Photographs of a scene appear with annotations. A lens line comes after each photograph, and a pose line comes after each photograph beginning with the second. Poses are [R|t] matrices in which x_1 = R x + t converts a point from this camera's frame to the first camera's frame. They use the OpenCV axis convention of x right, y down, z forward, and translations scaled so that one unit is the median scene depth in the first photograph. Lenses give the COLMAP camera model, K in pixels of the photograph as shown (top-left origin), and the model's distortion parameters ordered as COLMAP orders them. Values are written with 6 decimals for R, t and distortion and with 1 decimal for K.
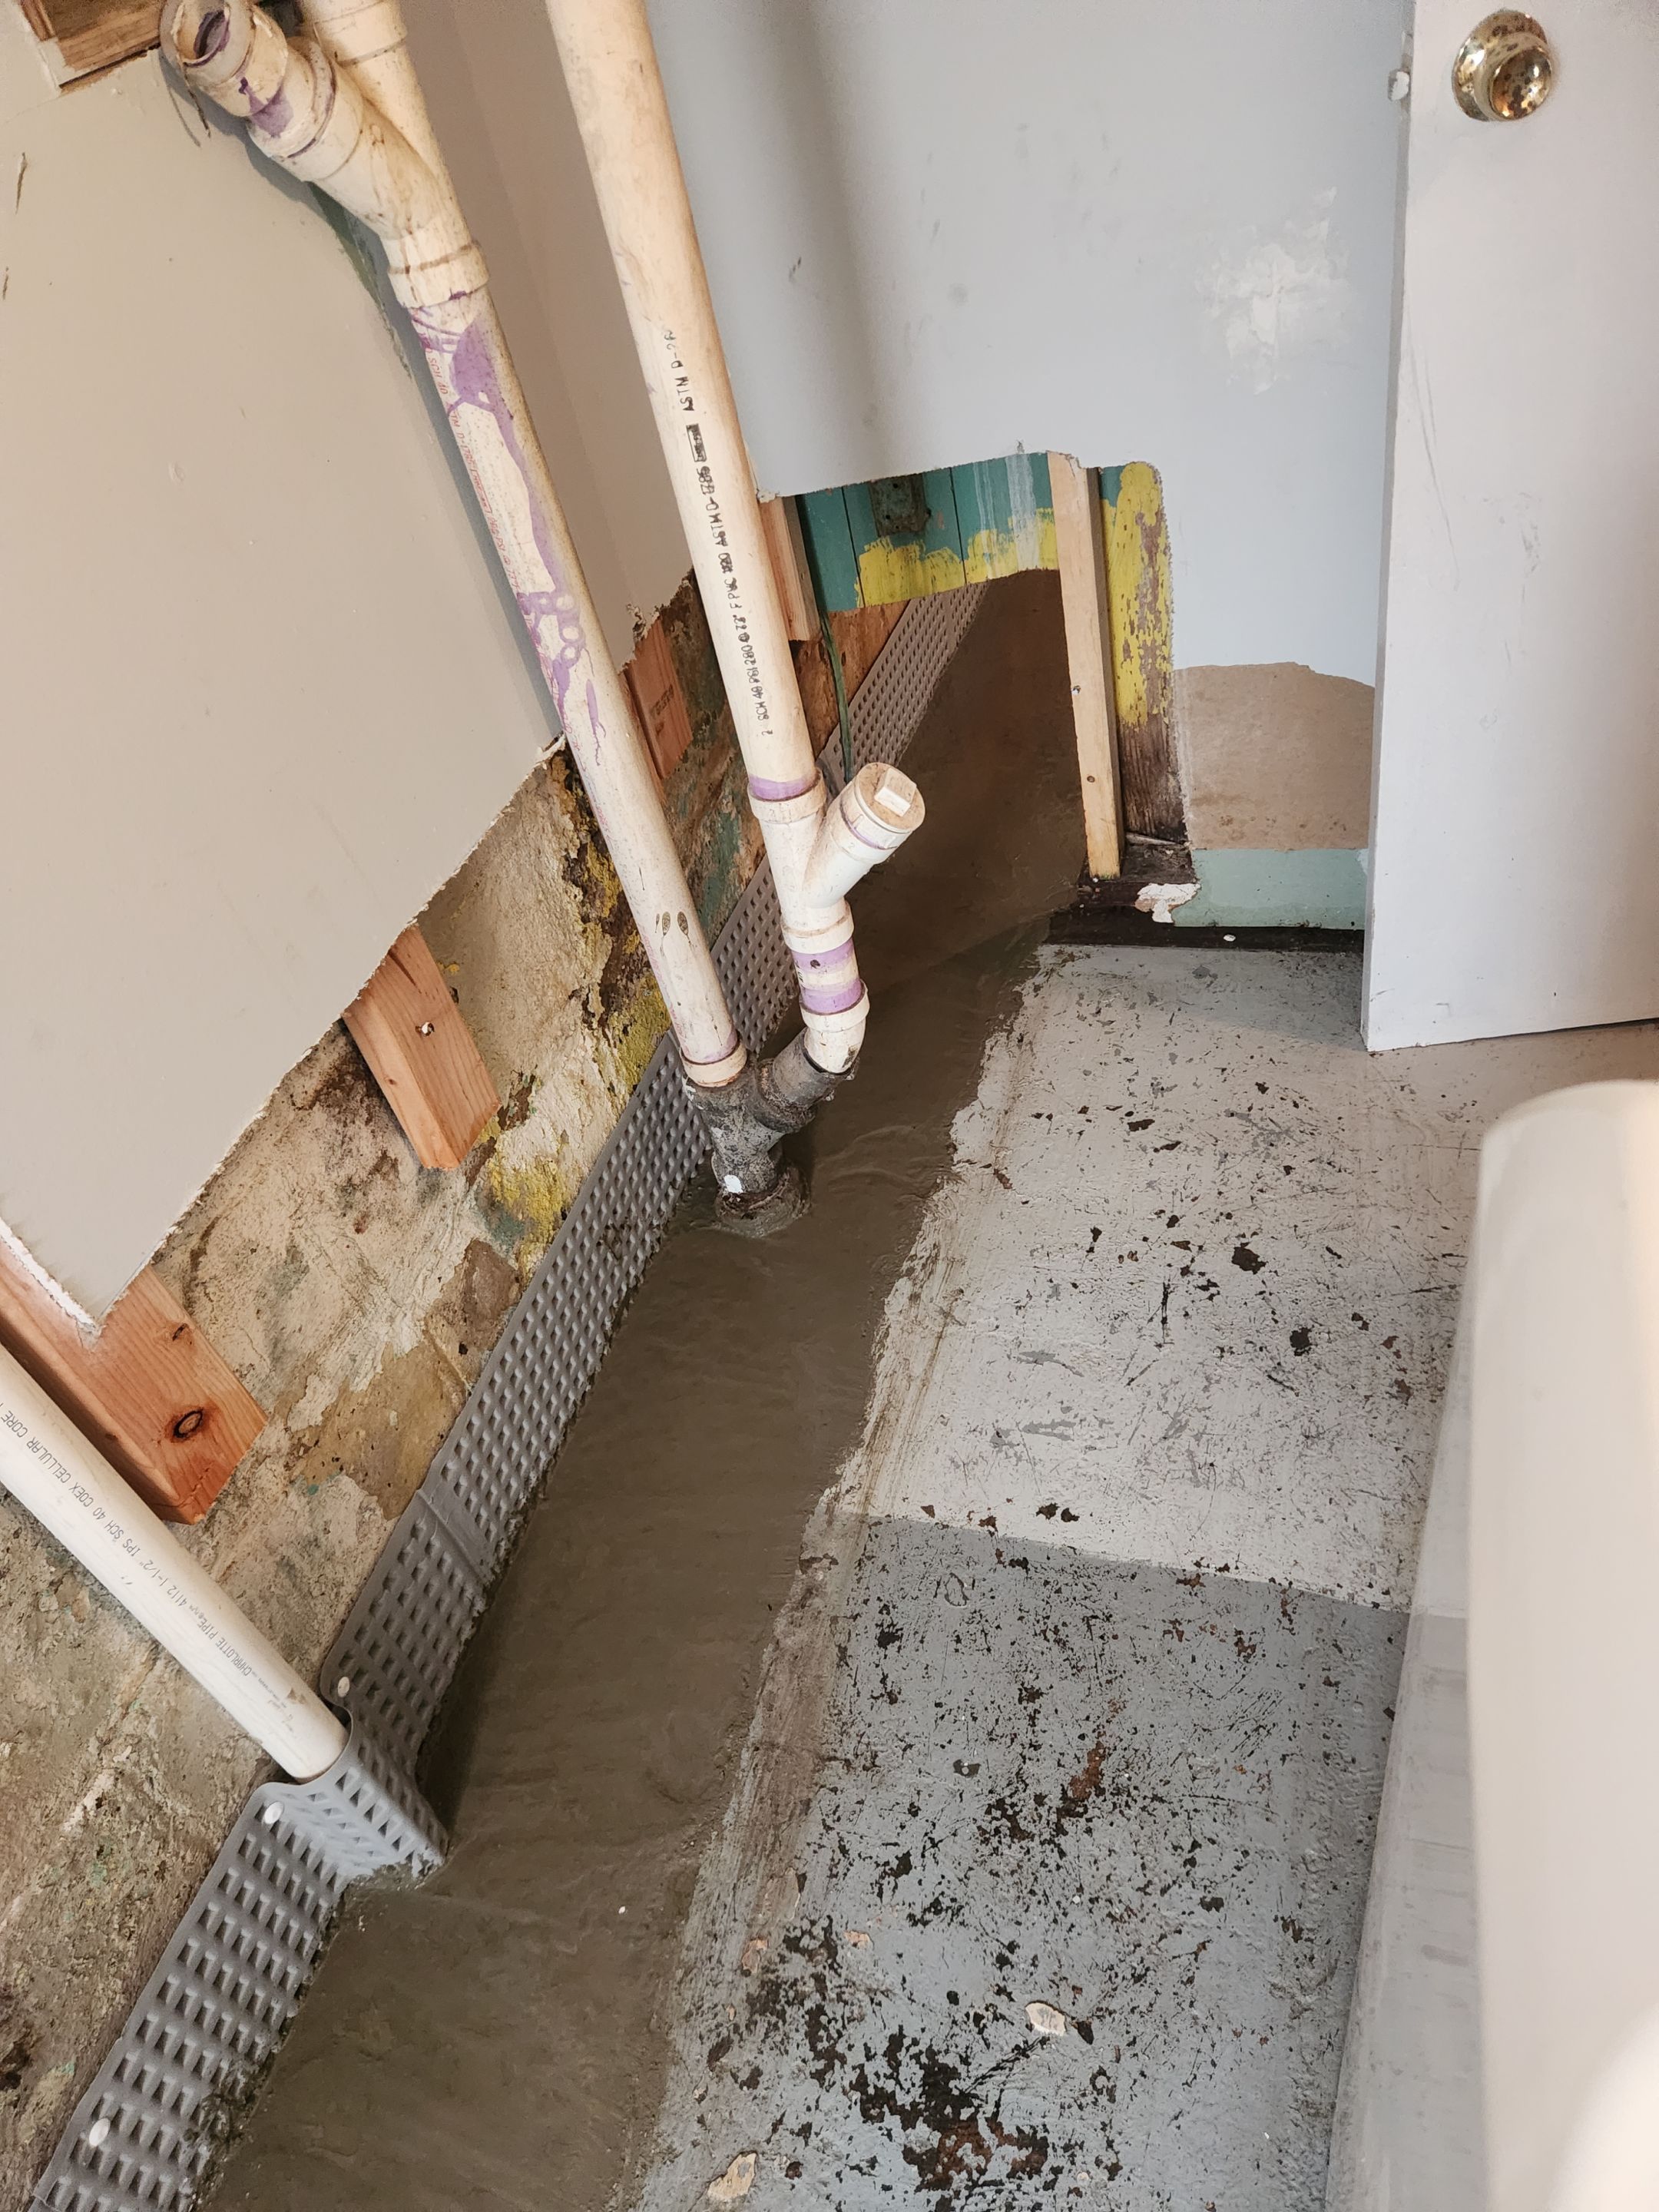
lens RADIAL K [[1466.7, 0, 811.7], [0, 1466.7, 1096.6], [0, 0, 1]] dist [0.049159, -0.039880]
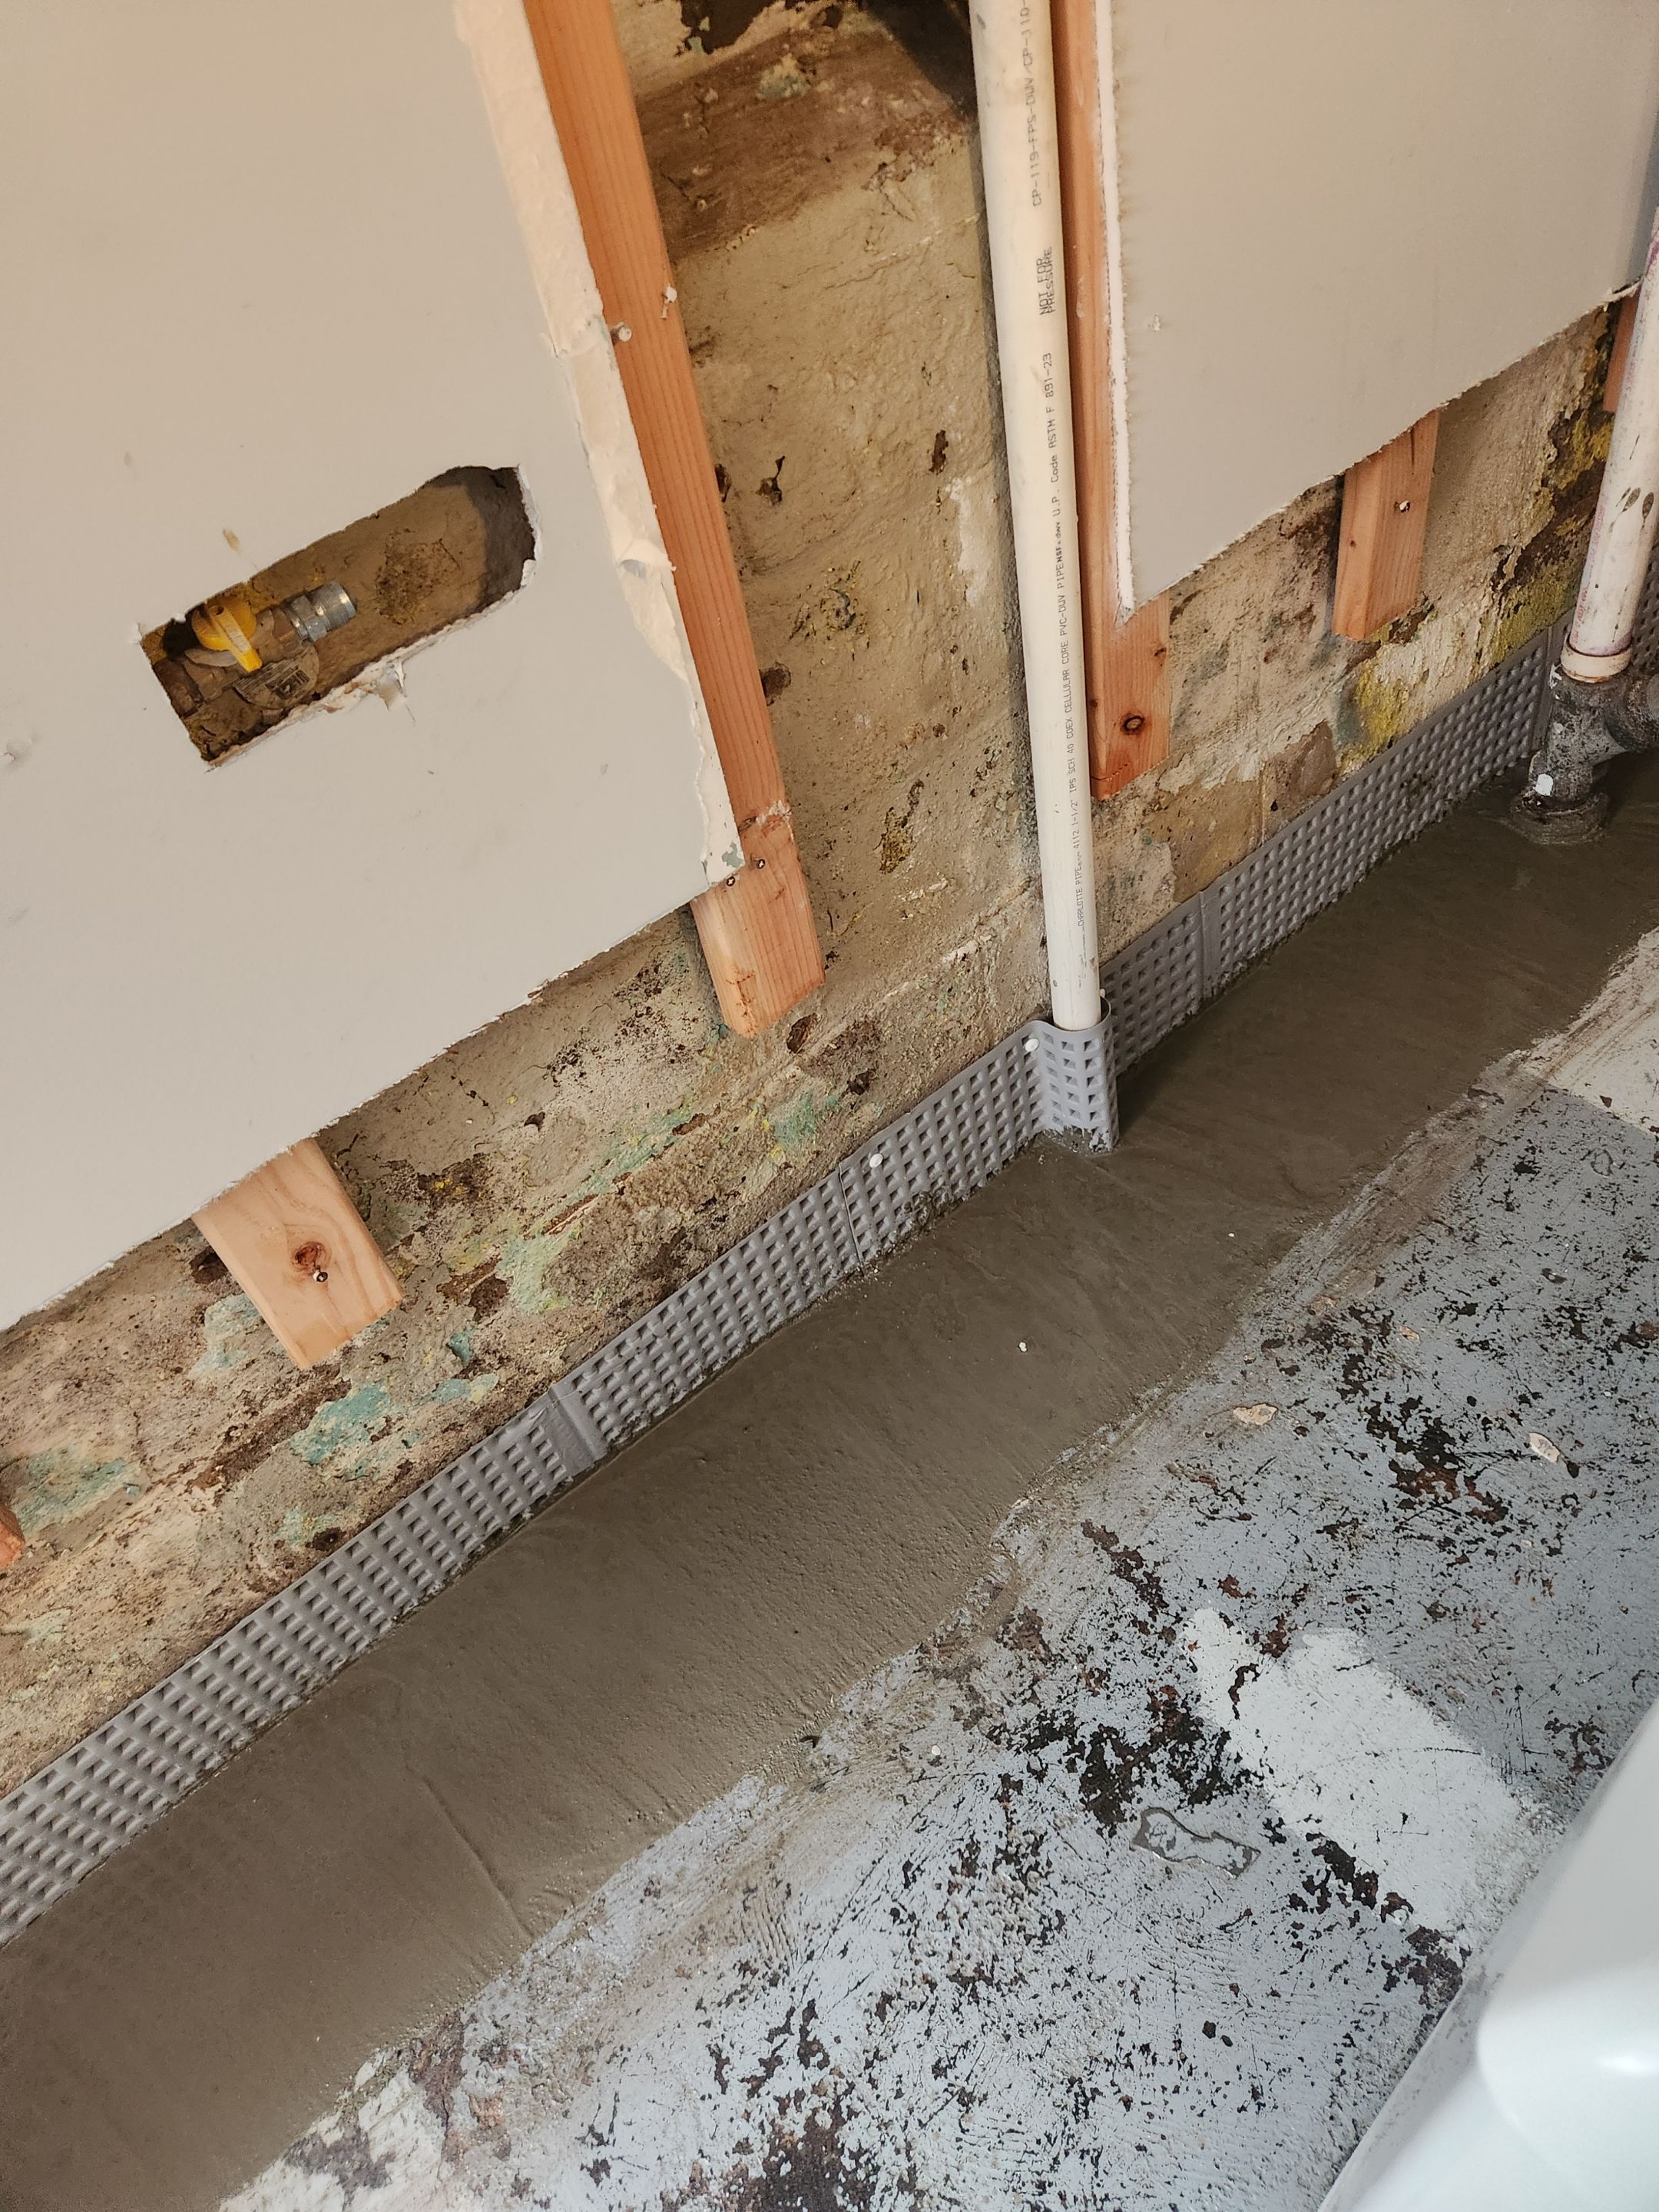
lens RADIAL K [[1466.7, 0, 811.1], [0, 1466.7, 1068.0], [0, 0, 1]] dist [0.049159, -0.039880]
pose [[0.835991, 0.434334, -0.335370, -0.067608], [-0.358538, 0.895004, 0.265366, 0.209473], [0.415414, -0.101600, 0.903940, -0.303268]]
